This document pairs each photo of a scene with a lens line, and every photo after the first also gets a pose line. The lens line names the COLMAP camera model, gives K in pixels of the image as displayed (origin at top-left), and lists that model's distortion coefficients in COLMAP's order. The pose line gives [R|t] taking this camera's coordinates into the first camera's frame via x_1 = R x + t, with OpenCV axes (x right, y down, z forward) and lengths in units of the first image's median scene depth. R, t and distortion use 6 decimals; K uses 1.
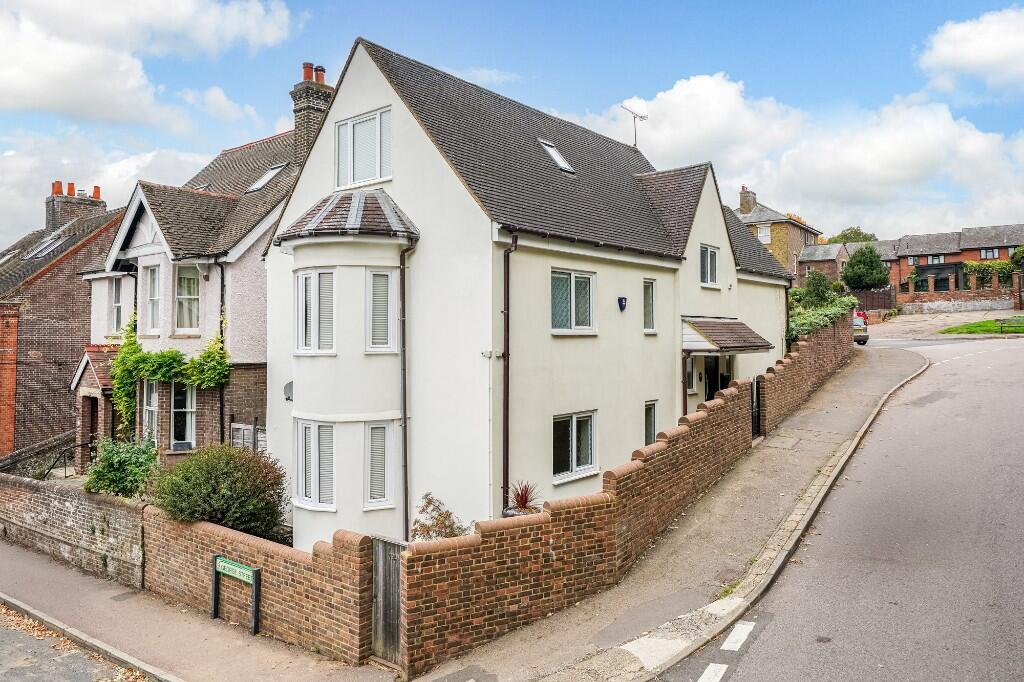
lens RADIAL K [[733.0, 0, 518.6], [0, 733.0, 295.7], [0, 0, 1]] dist [-0.001082, -0.001231]
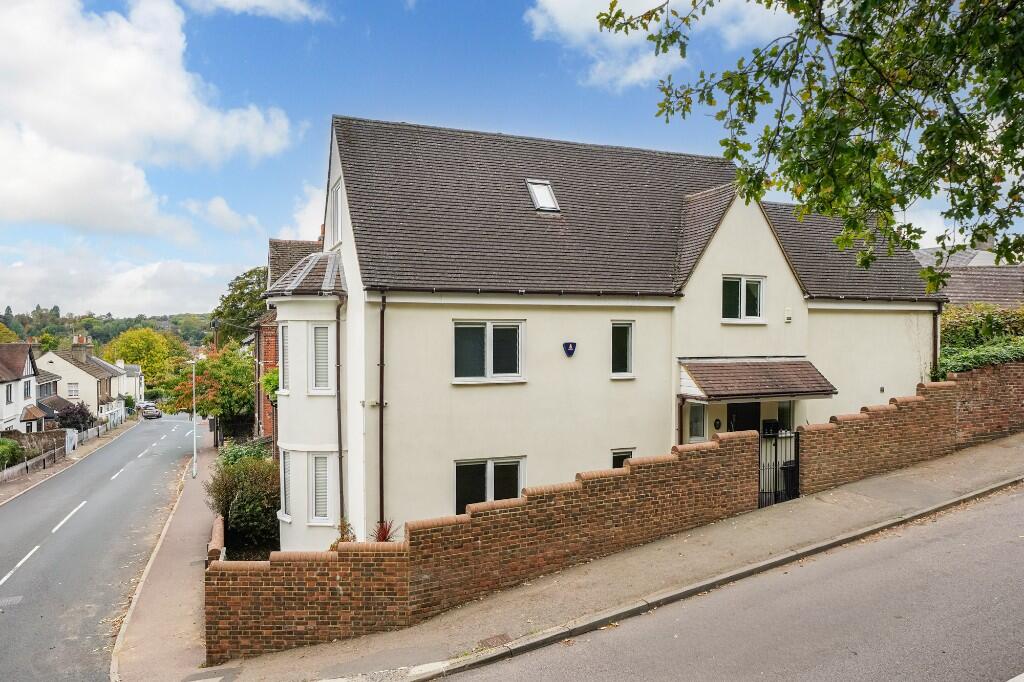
lens RADIAL K [[733.0, 0, 512.6], [0, 733.0, 343.3], [0, 0, 1]] dist [-0.001082, -0.001231]
pose [[0.869627, 0.012193, -0.493559, 0.695492], [0.022337, 0.997700, 0.064004, -0.076022], [0.493204, -0.066685, 0.867354, 0.150094]]
